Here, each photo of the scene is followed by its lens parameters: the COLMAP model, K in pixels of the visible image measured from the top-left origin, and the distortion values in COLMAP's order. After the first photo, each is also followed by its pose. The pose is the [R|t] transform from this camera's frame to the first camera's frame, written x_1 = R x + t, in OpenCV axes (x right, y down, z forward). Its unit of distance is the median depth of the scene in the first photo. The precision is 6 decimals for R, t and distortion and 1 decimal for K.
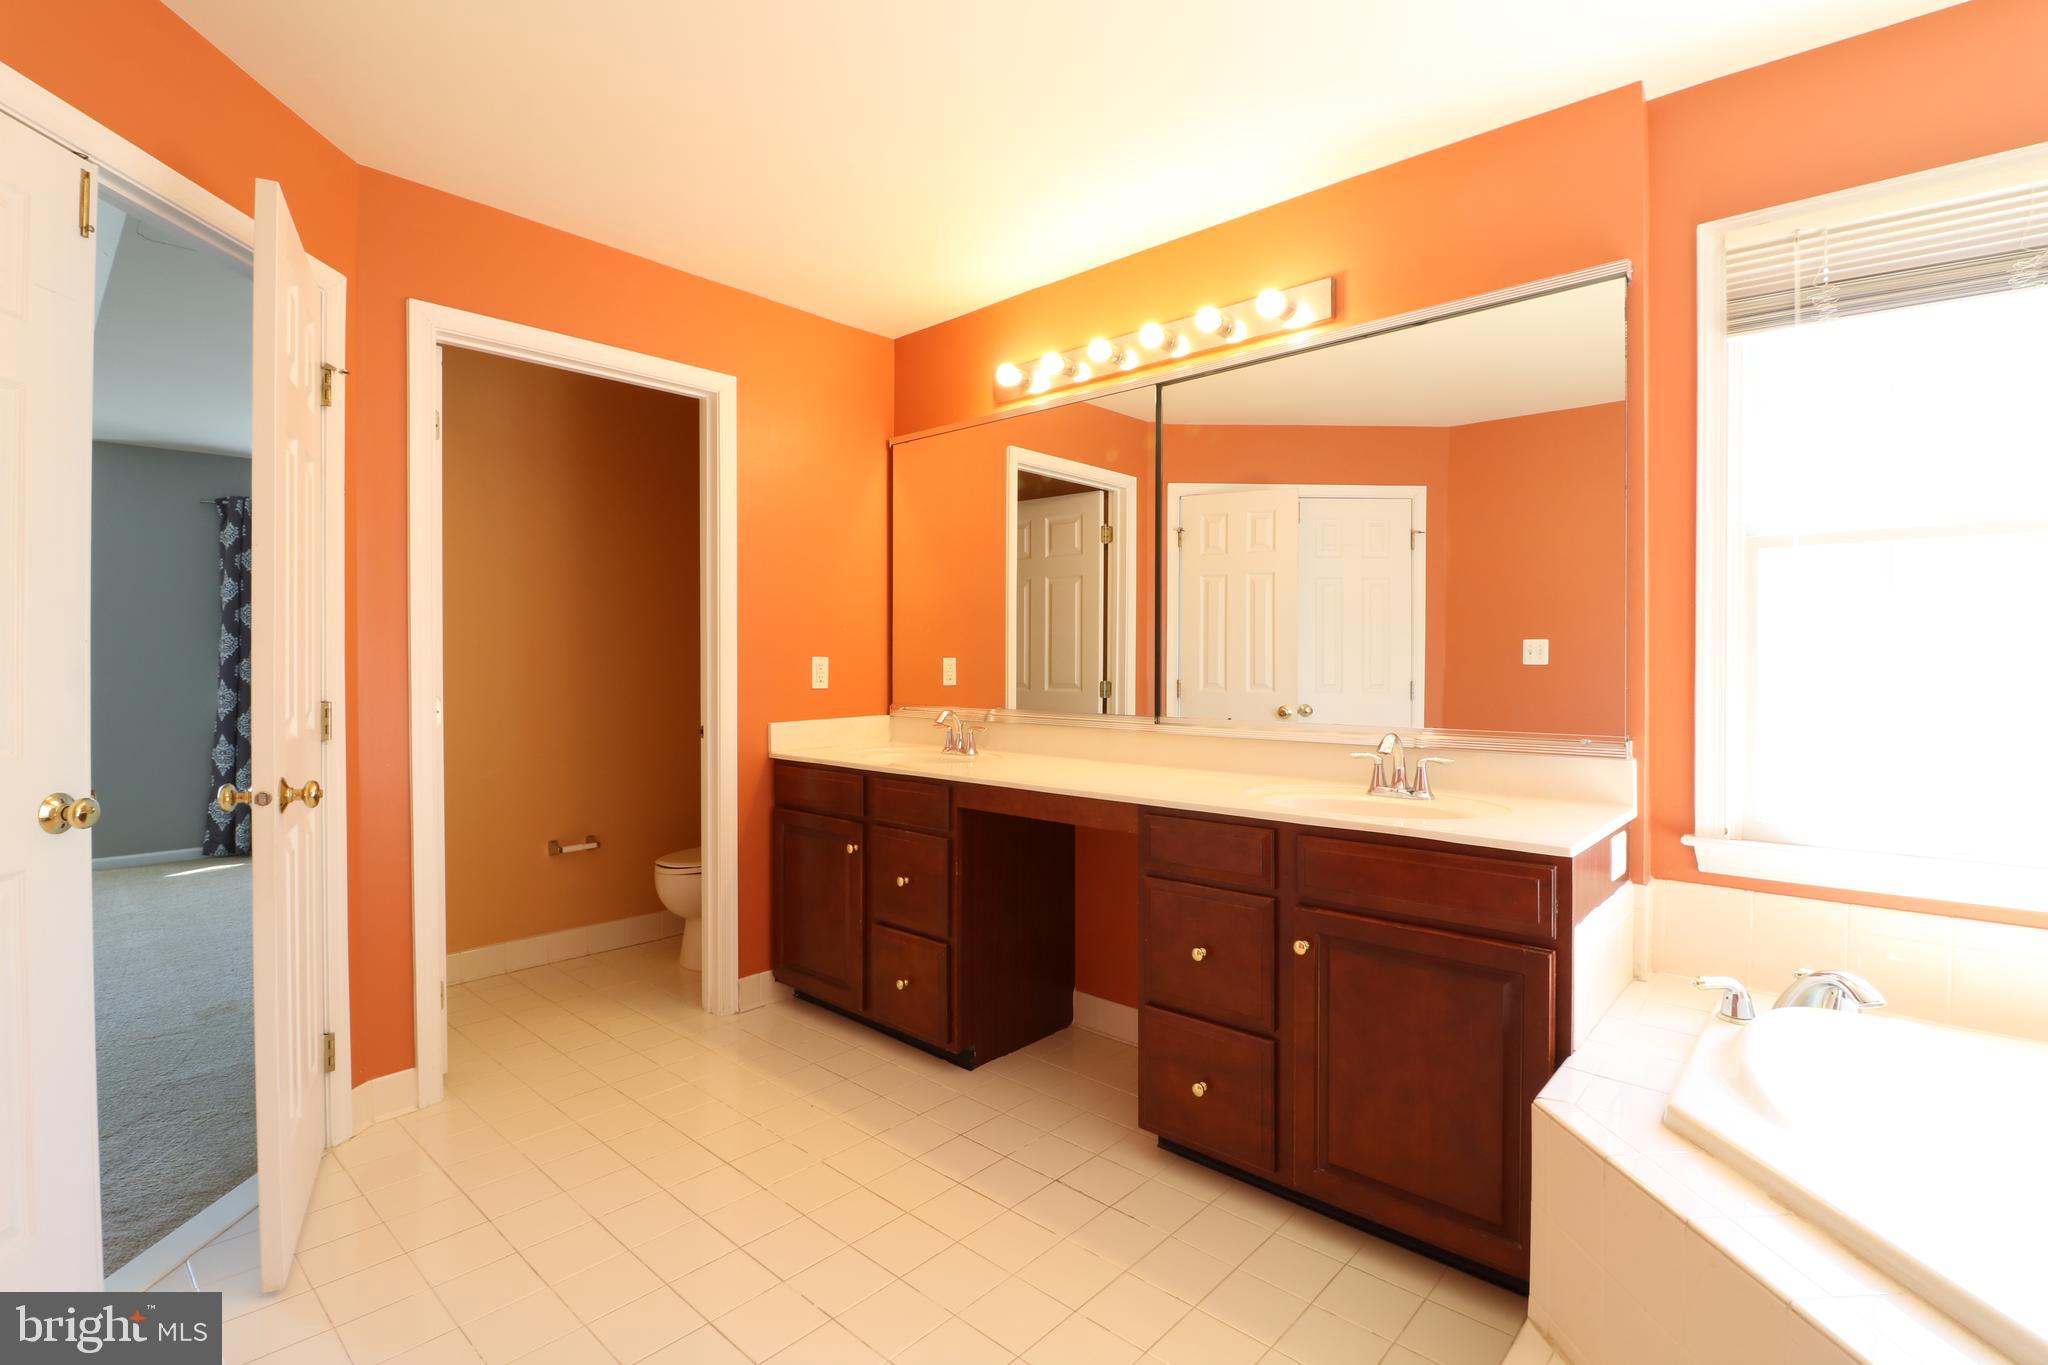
lens RADIAL K [[952.4, 0, 1019.4], [0, 952.4, 674.4], [0, 0, 1]] dist [-0.012942, -0.003783]
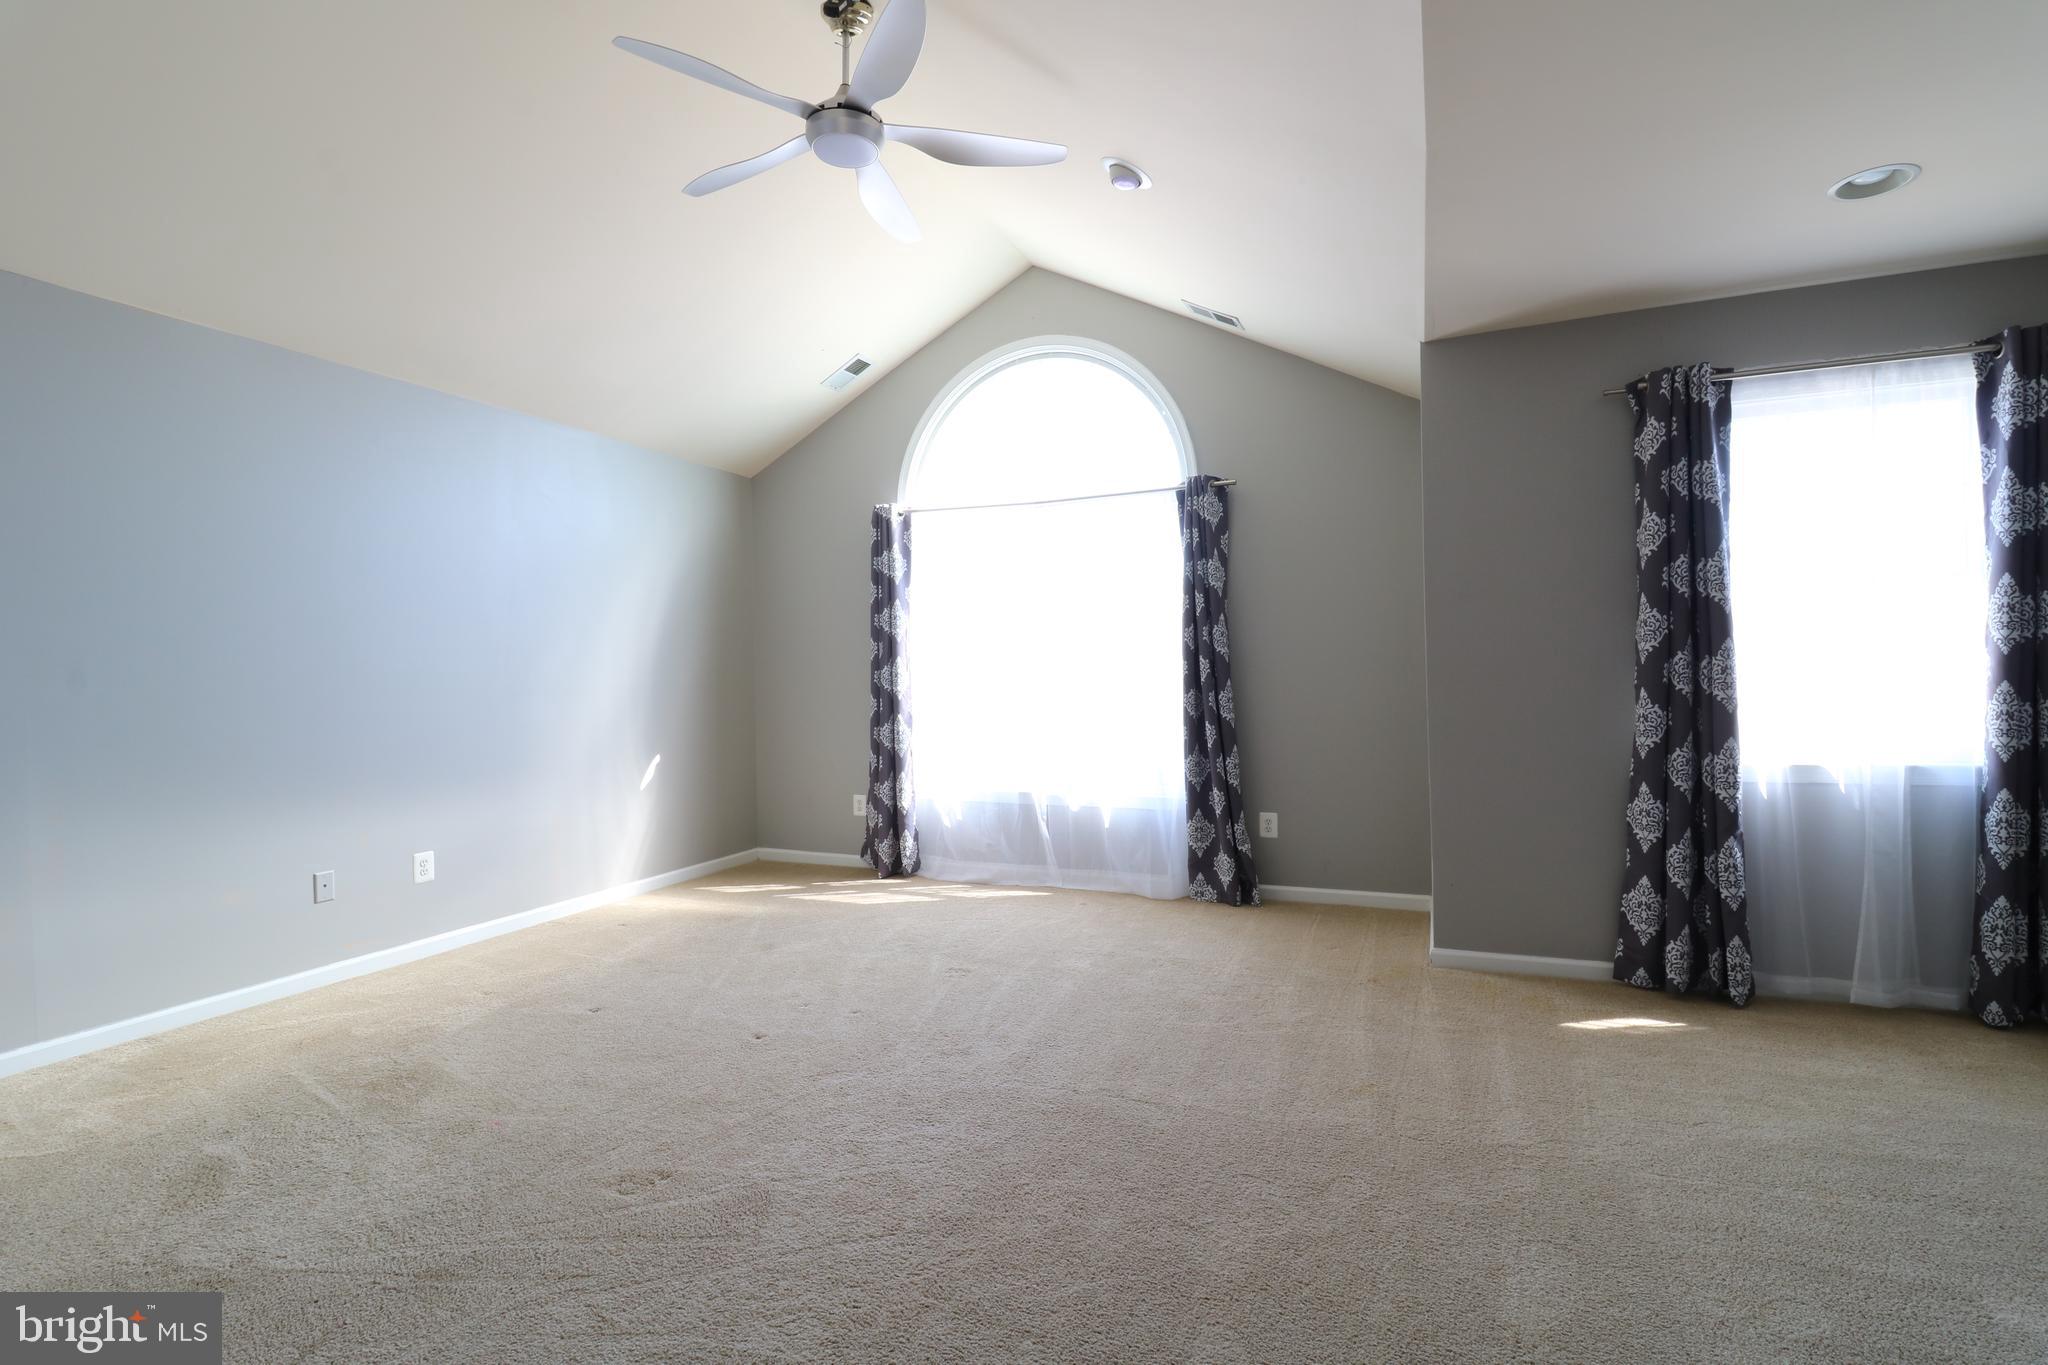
lens RADIAL K [[952.4, 0, 1018.8], [0, 952.4, 673.4], [0, 0, 1]] dist [-0.012942, -0.003783]
pose [[0.321826, -0.004346, -0.946789, -0.413091], [0.010907, 0.999940, -0.000883, -0.007380], [0.946736, -0.010043, 0.321854, 0.442208]]
